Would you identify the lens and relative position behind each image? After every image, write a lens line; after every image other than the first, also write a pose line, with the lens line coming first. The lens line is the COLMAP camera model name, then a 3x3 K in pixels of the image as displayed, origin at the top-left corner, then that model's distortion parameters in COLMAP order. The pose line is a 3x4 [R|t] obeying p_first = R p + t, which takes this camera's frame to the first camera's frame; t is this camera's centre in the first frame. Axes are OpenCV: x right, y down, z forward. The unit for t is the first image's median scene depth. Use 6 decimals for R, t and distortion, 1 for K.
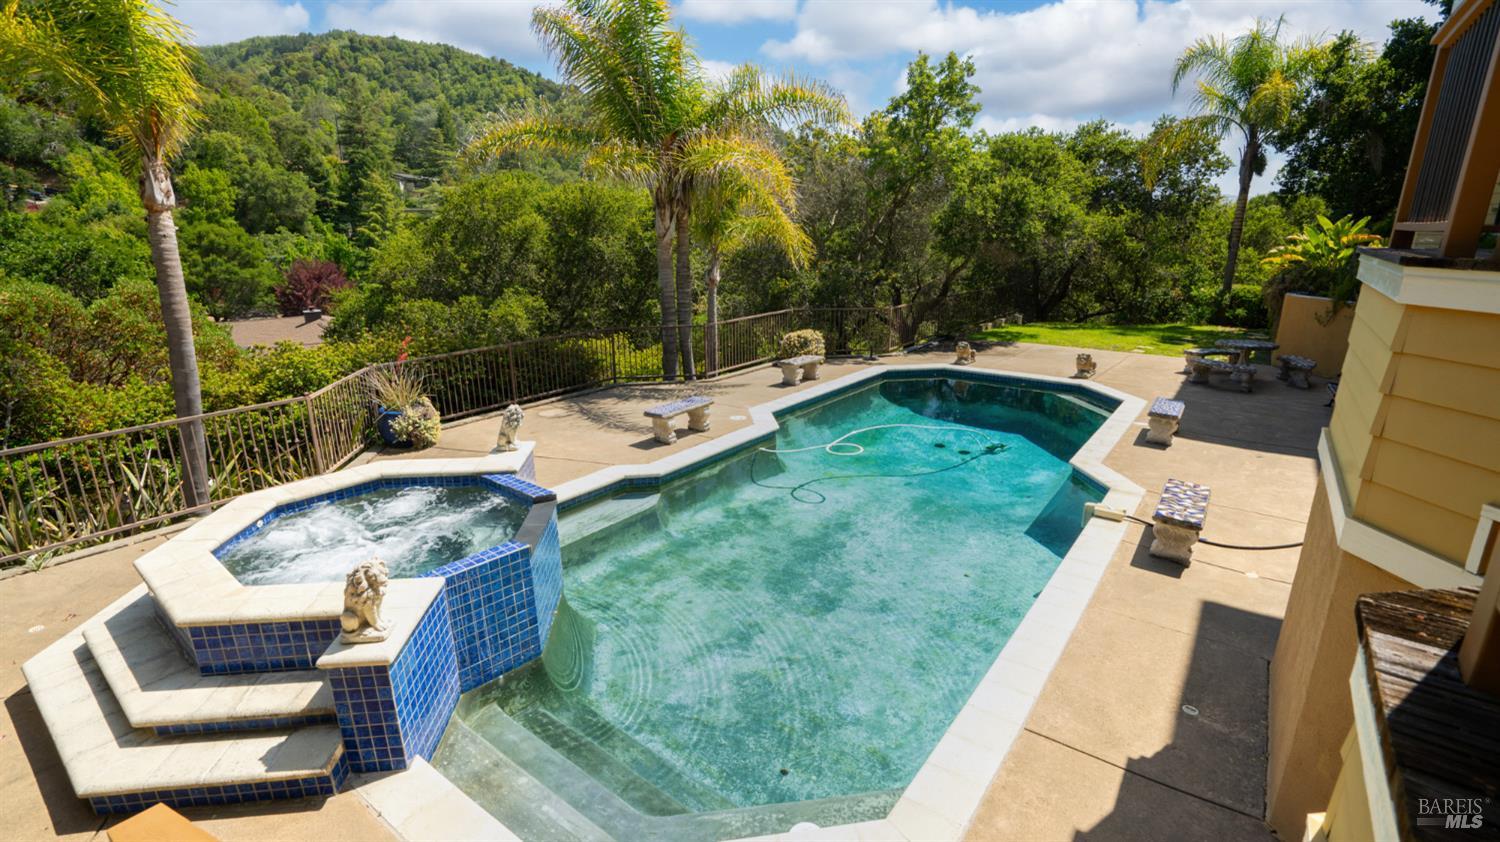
lens RADIAL K [[686.6, 0, 744.0], [0, 686.6, 428.1], [0, 0, 1]] dist [-0.048757, 0.016243]
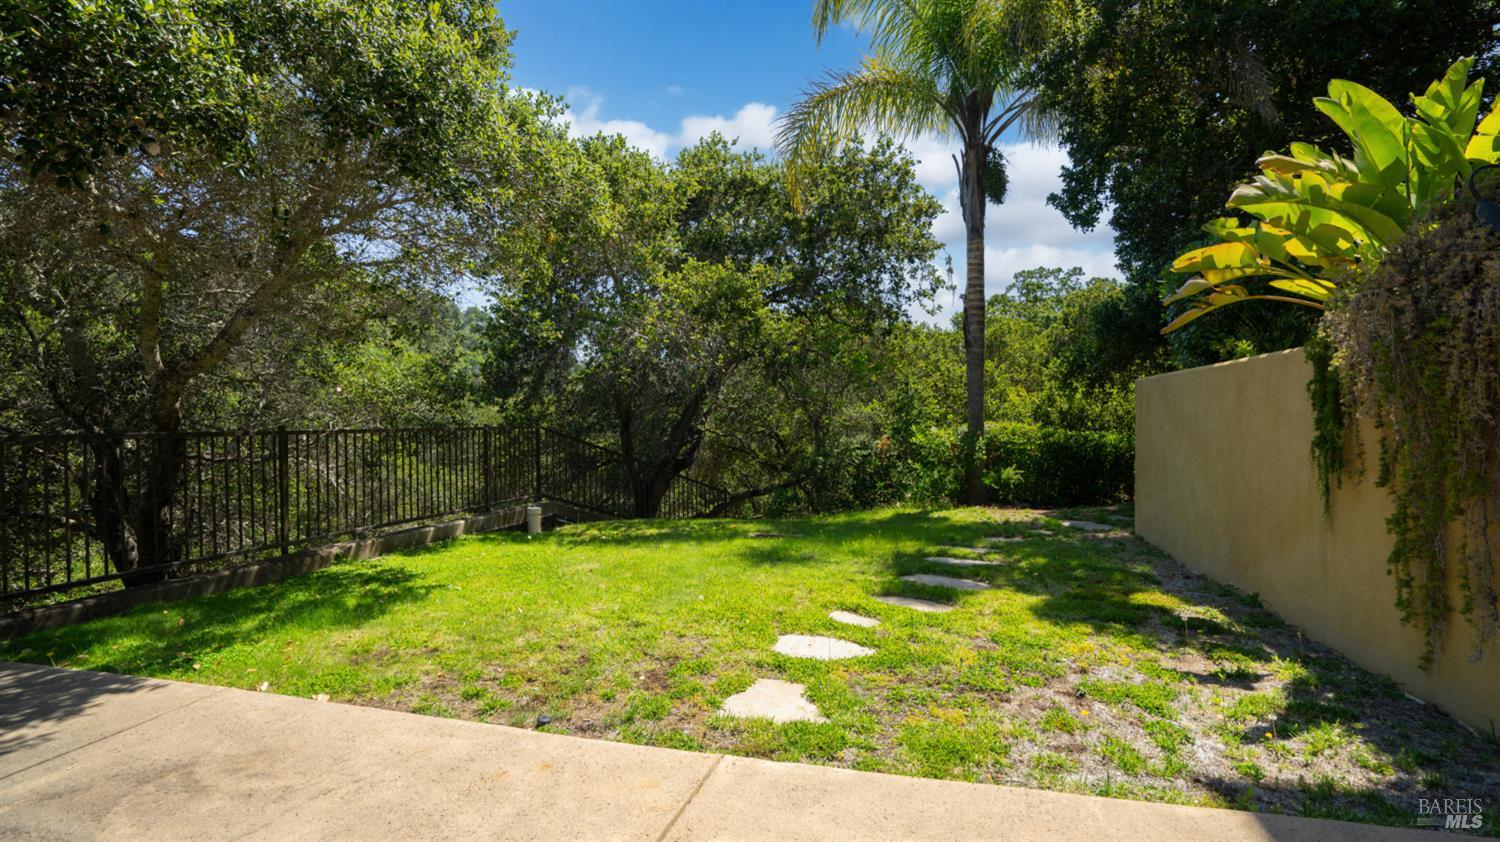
lens RADIAL K [[686.6, 0, 755.1], [0, 686.6, 426.5], [0, 0, 1]] dist [-0.048757, 0.016243]
pose [[0.921300, -0.000049, 0.388852, 0.387930], [0.106902, 0.961500, -0.253159, -0.103366], [-0.373869, 0.274805, 0.885835, 0.632439]]
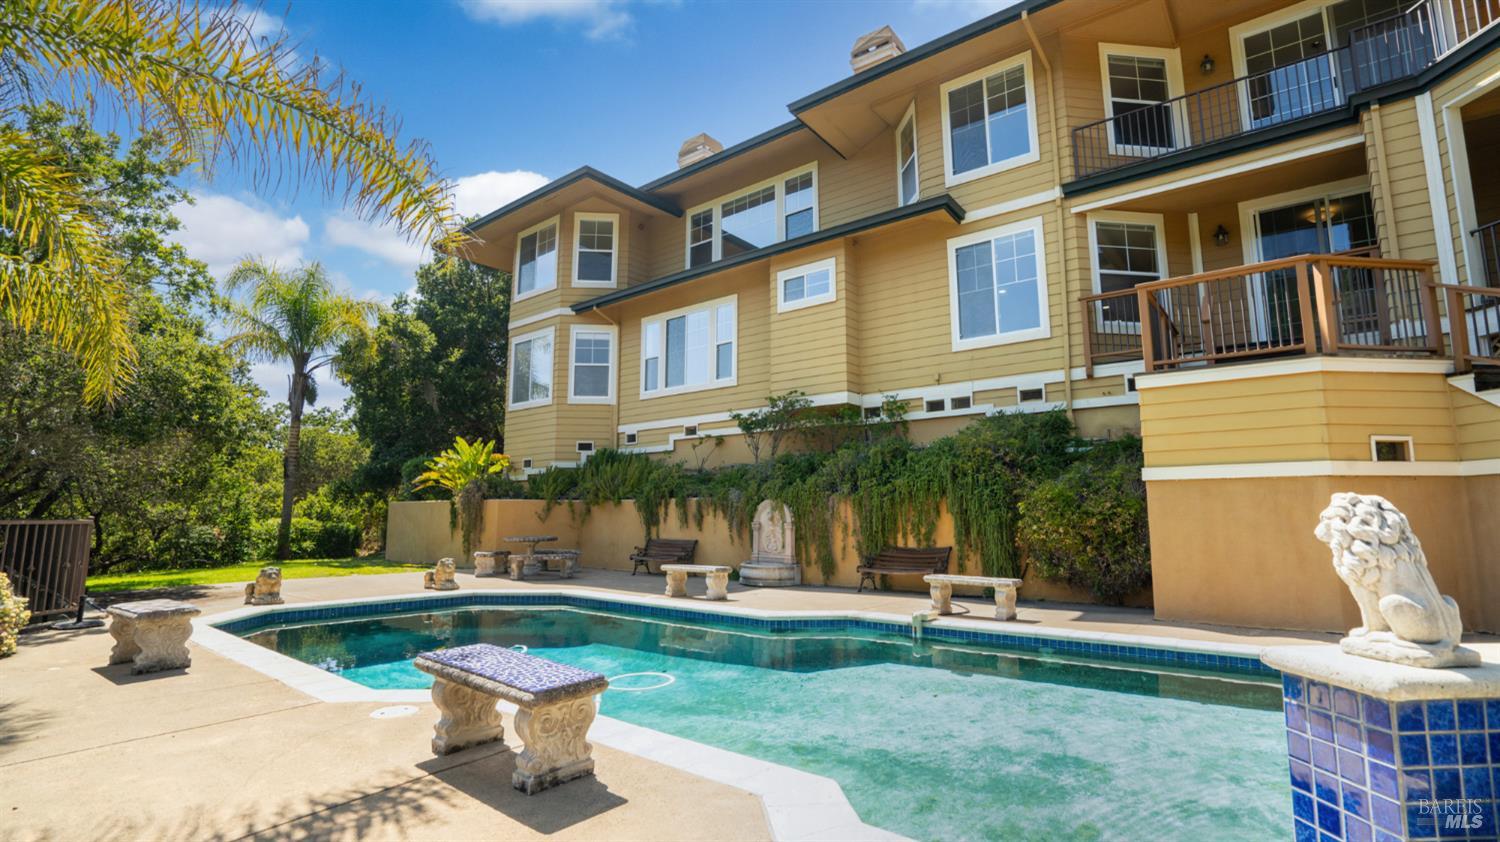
lens RADIAL K [[686.6, 0, 757.0], [0, 686.6, 435.2], [0, 0, 1]] dist [-0.048757, 0.016243]
pose [[0.013555, 0.129765, 0.991452, -0.180059], [0.280232, 0.951314, -0.128343, -0.026083], [-0.959837, 0.279576, -0.023470, 0.390572]]
